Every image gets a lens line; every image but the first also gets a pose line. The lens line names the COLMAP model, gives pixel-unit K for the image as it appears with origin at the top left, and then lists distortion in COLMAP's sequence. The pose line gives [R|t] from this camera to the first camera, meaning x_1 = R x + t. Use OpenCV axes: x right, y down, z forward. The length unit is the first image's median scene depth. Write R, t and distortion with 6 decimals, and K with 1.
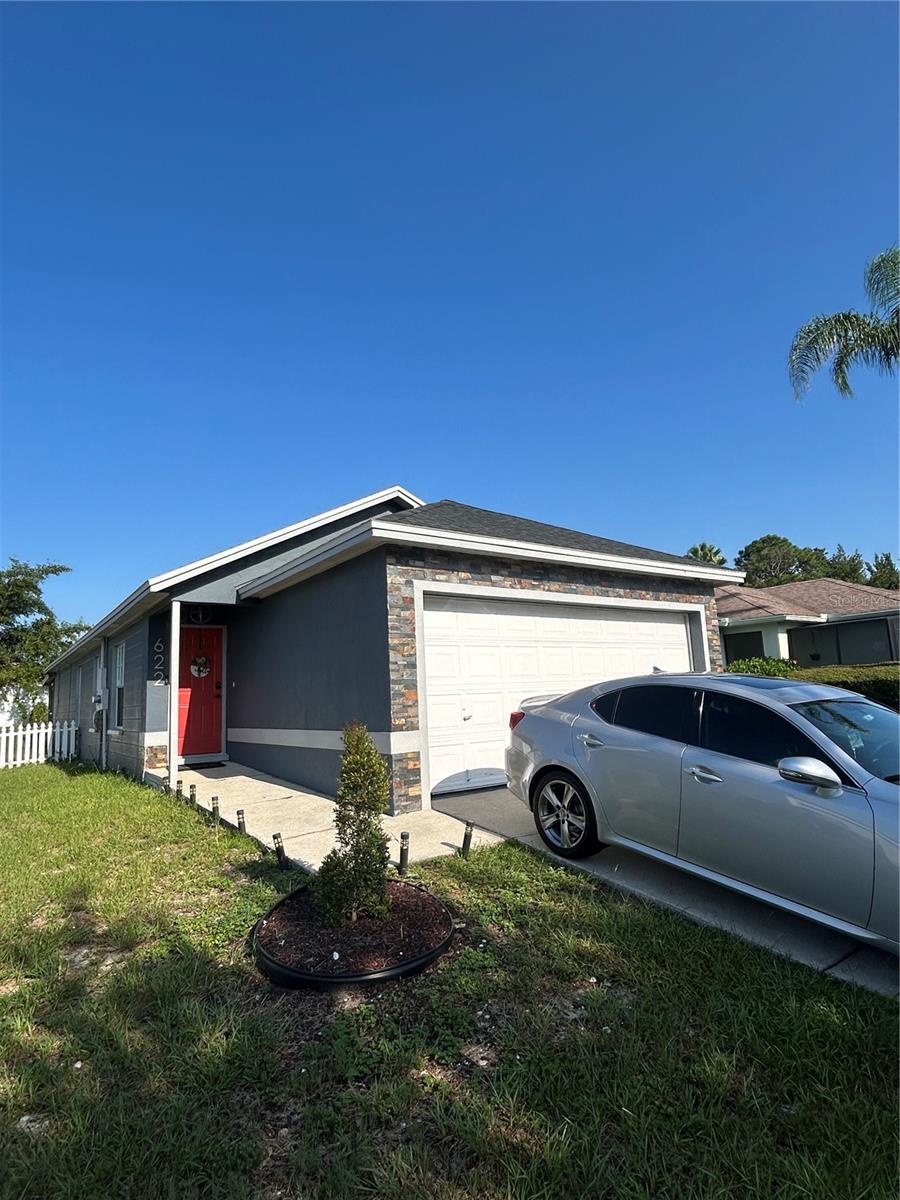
lens RADIAL K [[641.4, 0, 450.0], [0, 641.4, 600.0], [0, 0, 1]] dist [0.002549, -0.000868]
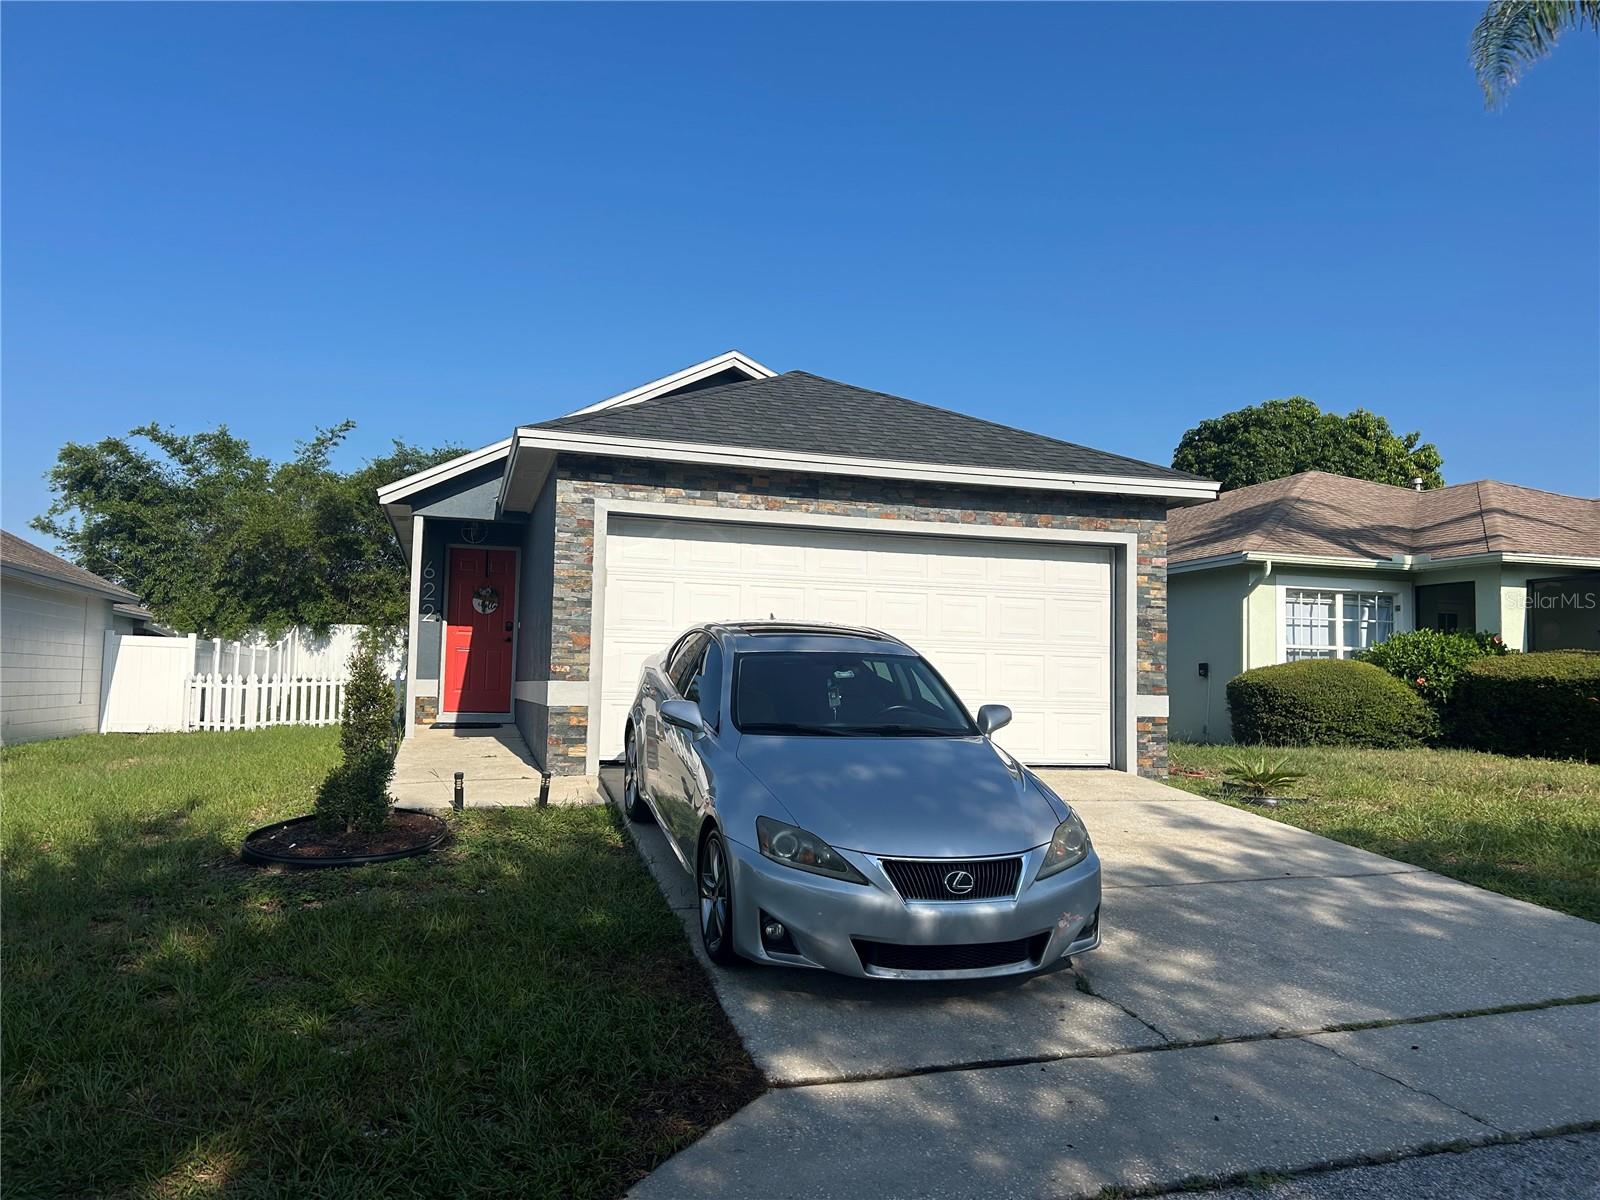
lens RADIAL K [[1201.9, 0, 800.0], [0, 1201.9, 600.0], [0, 0, 1]] dist [0.072482, -0.066346]
pose [[0.940032, 0.040155, -0.338714, 0.532506], [-0.012316, 0.996394, 0.083944, -0.025790], [0.340864, -0.074738, 0.937137, -0.260194]]
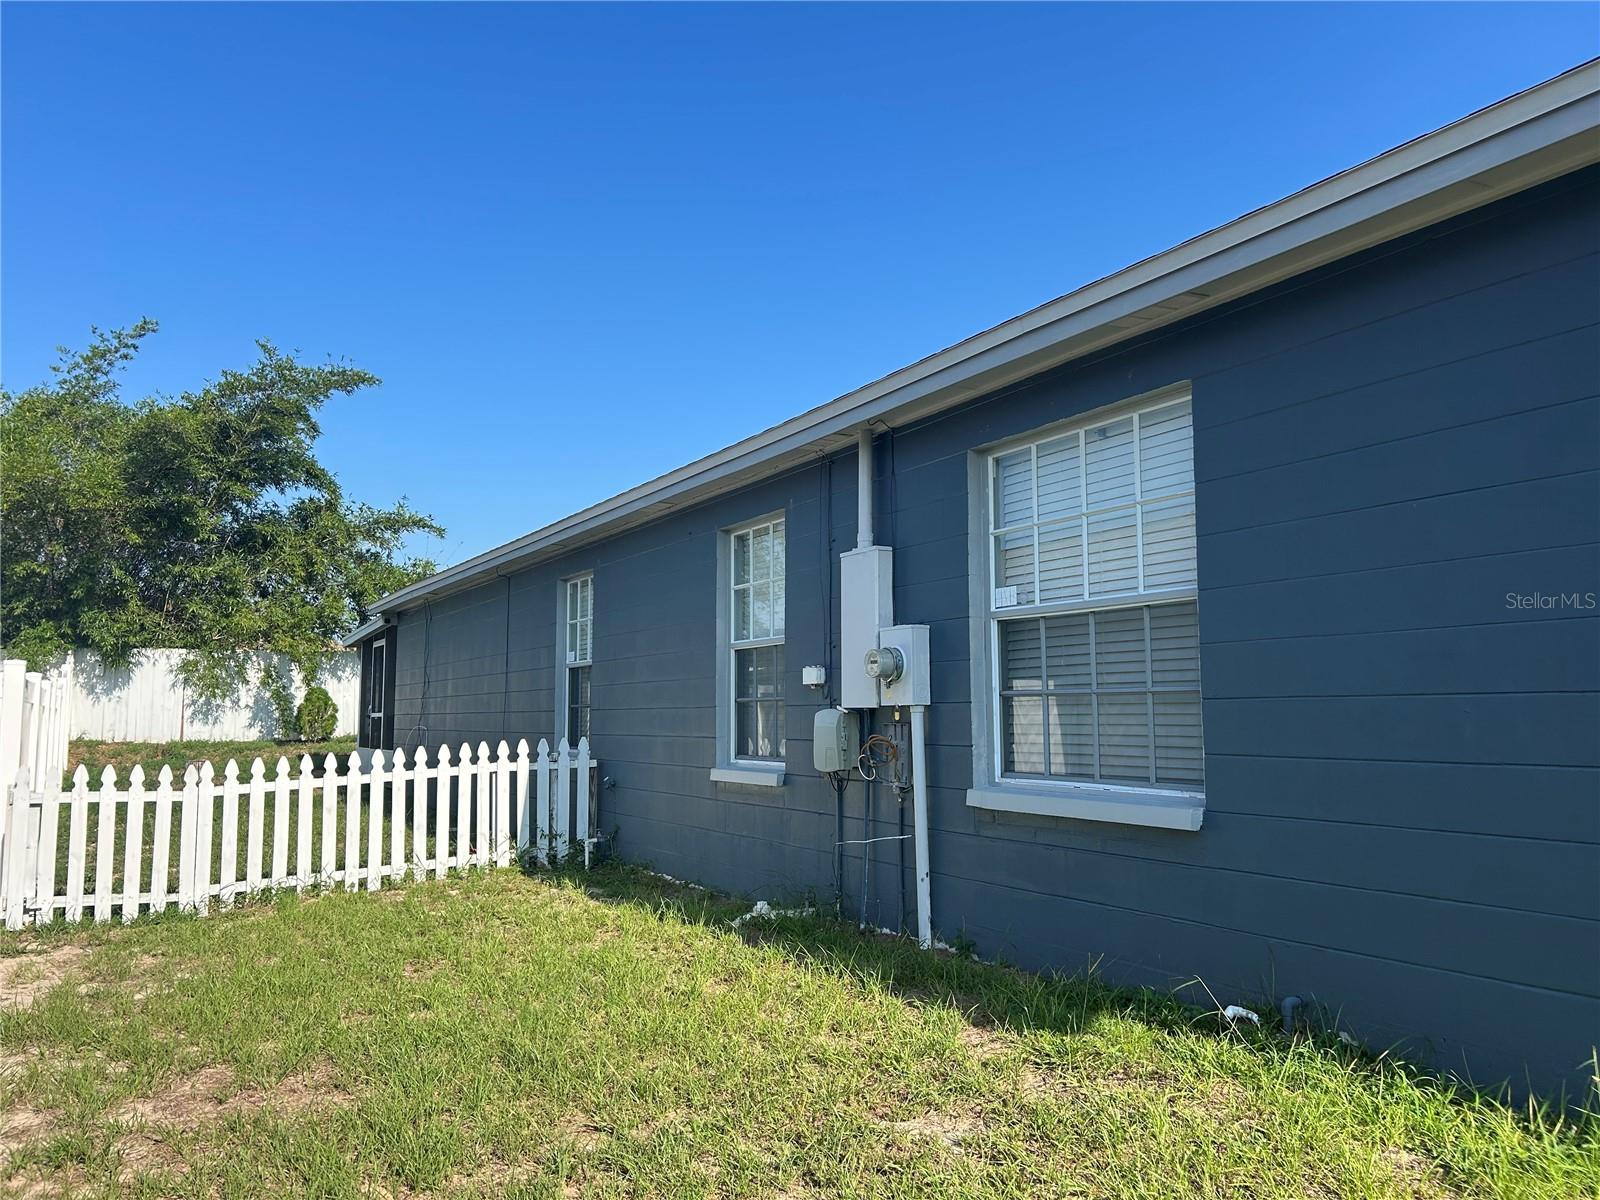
lens RADIAL K [[1201.9, 0, 800.0], [0, 1201.9, 600.0], [0, 0, 1]] dist [0.072482, -0.066346]
pose [[0.993576, 0.031638, -0.108657, -0.752368], [-0.025547, 0.998047, 0.057003, 0.148217], [0.110248, -0.053861, 0.992444, 0.755026]]
